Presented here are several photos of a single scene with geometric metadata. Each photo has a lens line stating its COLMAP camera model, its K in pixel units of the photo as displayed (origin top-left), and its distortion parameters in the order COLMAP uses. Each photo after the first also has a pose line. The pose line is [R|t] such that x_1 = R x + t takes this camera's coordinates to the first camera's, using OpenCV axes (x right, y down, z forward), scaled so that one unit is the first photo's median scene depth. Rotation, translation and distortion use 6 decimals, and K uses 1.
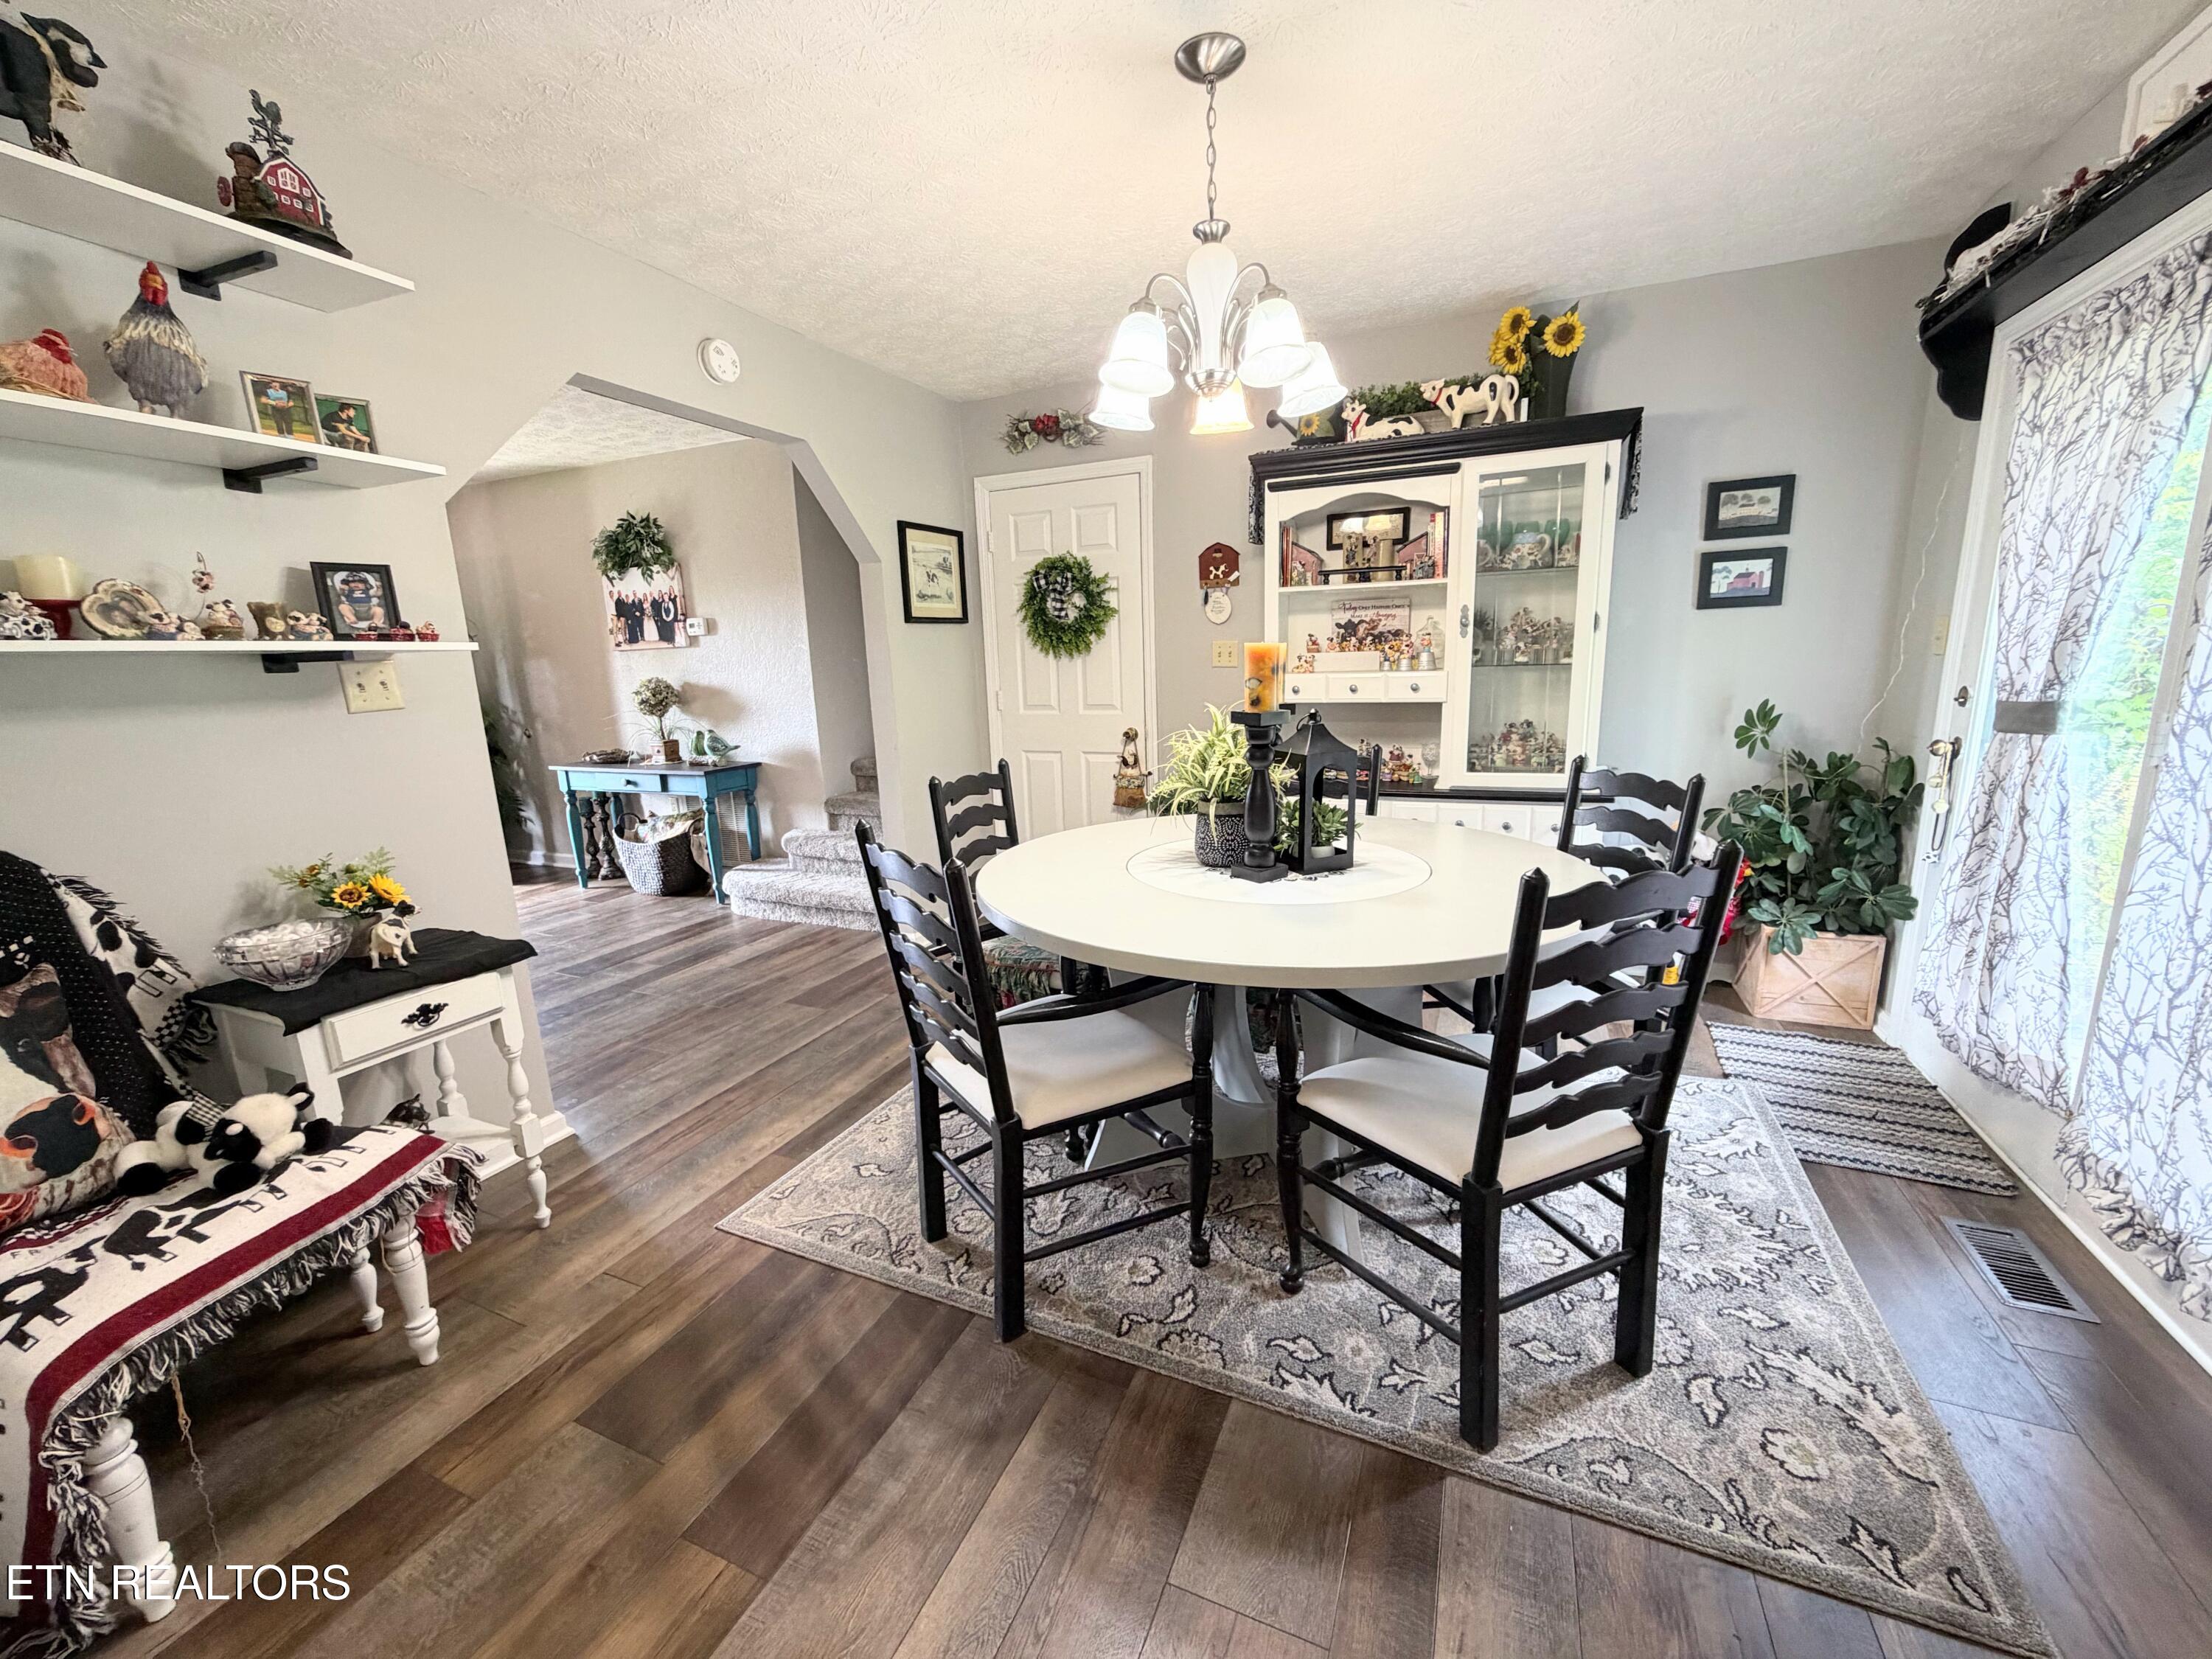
lens RADIAL K [[886.7, 0, 1106.0], [0, 886.7, 829.5], [0, 0, 1]] dist [-0.000077, -0.000302]
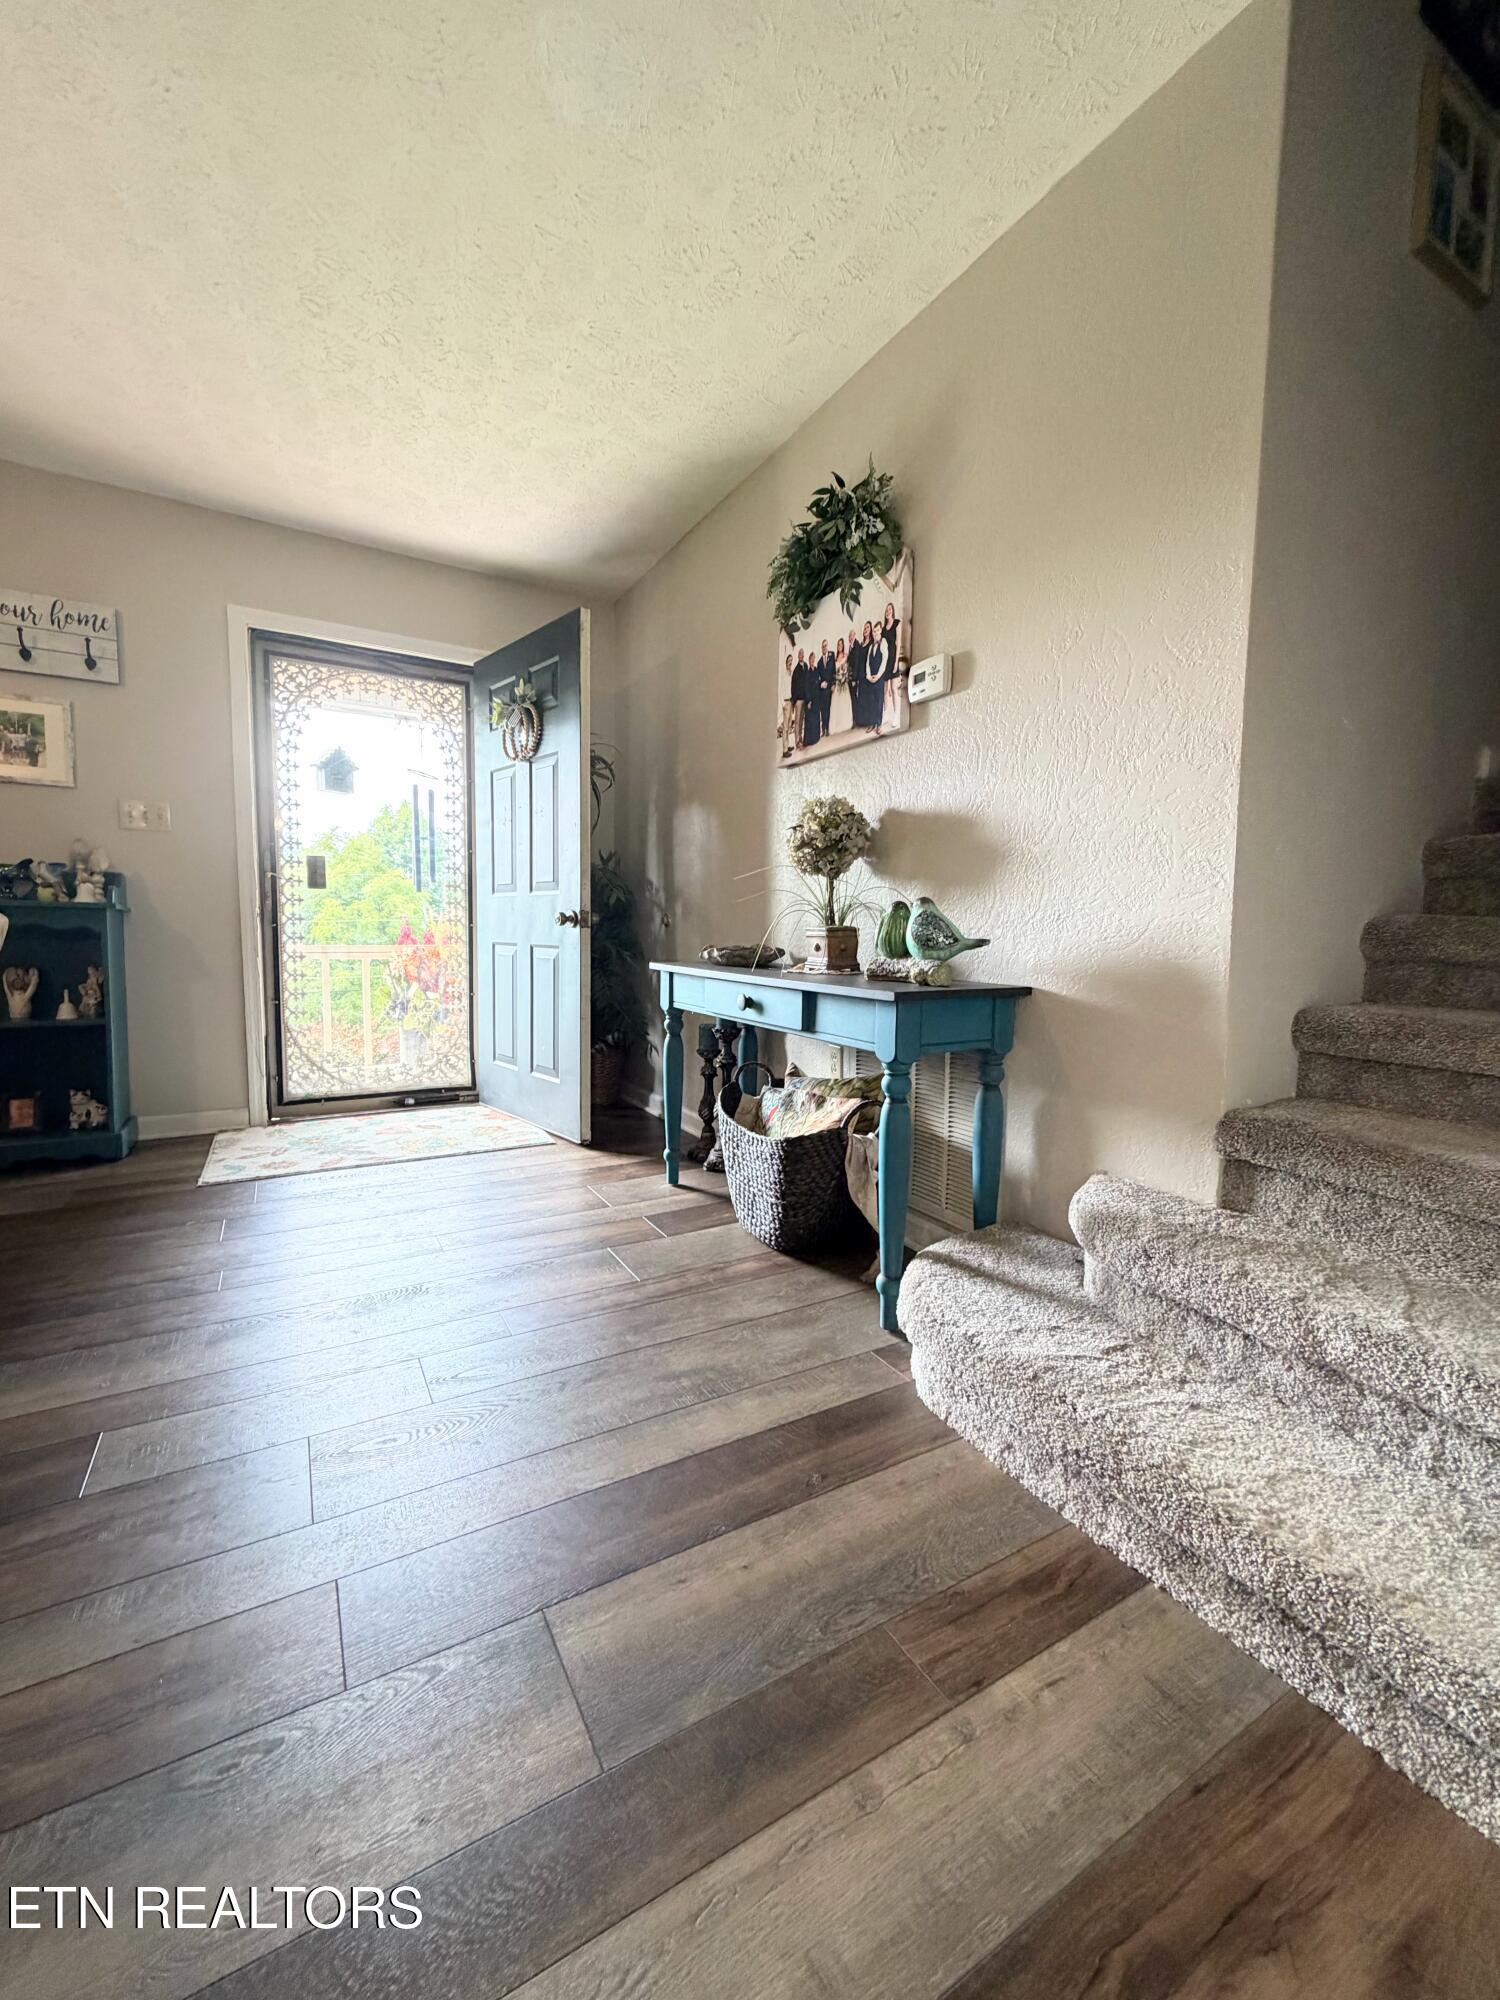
lens RADIAL K [[801.7, 0, 750.0], [0, 801.7, 1000.0], [0, 0, 1]] dist [-0.000077, -0.000302]
pose [[0.809972, 0.096301, -0.578509, -0.279478], [-0.153014, 0.986961, -0.049942, -0.032225], [0.566156, 0.128971, 0.814146, 0.628408]]
